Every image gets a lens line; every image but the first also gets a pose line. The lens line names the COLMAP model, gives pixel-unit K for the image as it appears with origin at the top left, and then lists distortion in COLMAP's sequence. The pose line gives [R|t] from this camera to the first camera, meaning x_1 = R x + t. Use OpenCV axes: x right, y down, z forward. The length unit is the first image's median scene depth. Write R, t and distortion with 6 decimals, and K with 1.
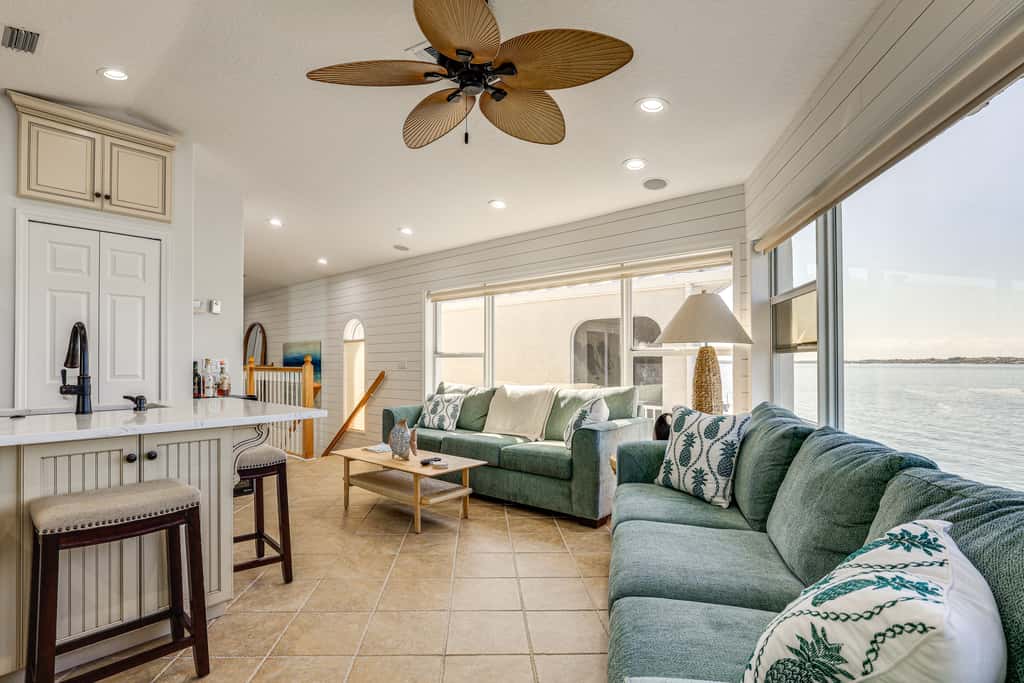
lens RADIAL K [[495.9, 0, 492.8], [0, 495.9, 355.2], [0, 0, 1]] dist [-0.016964, 0.000559]
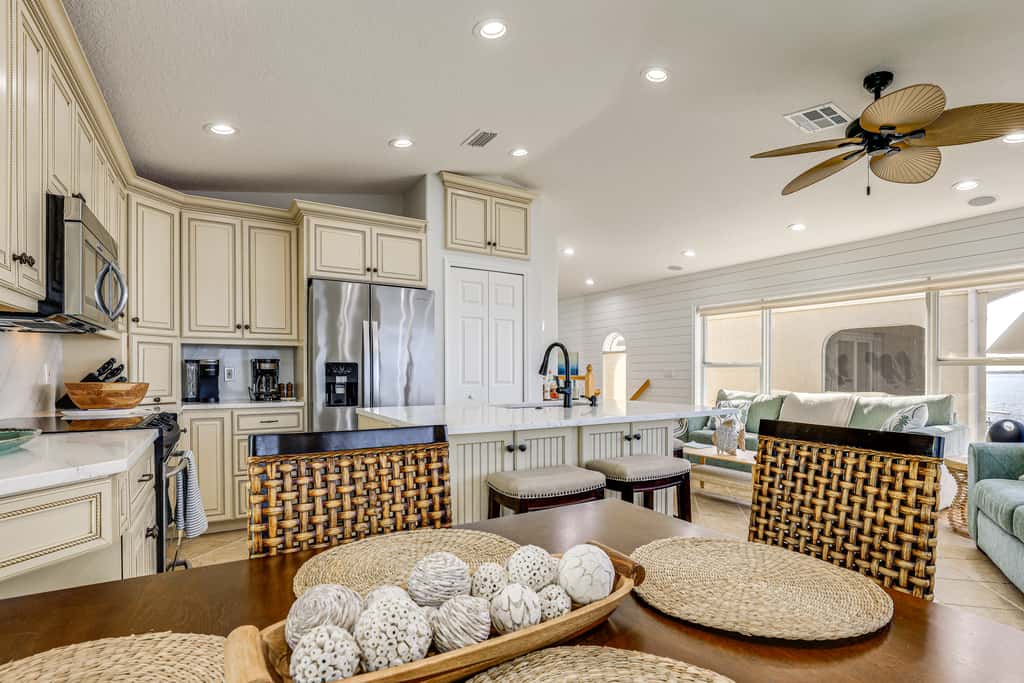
lens RADIAL K [[510.3, 0, 513.3], [0, 510.3, 373.6], [0, 0, 1]] dist [-0.014312, 0.000748]
pose [[0.969095, 0.002572, -0.246673, -0.320297], [0.001804, 0.999845, 0.017511, -0.002237], [0.246680, -0.017415, 0.968941, -0.243533]]
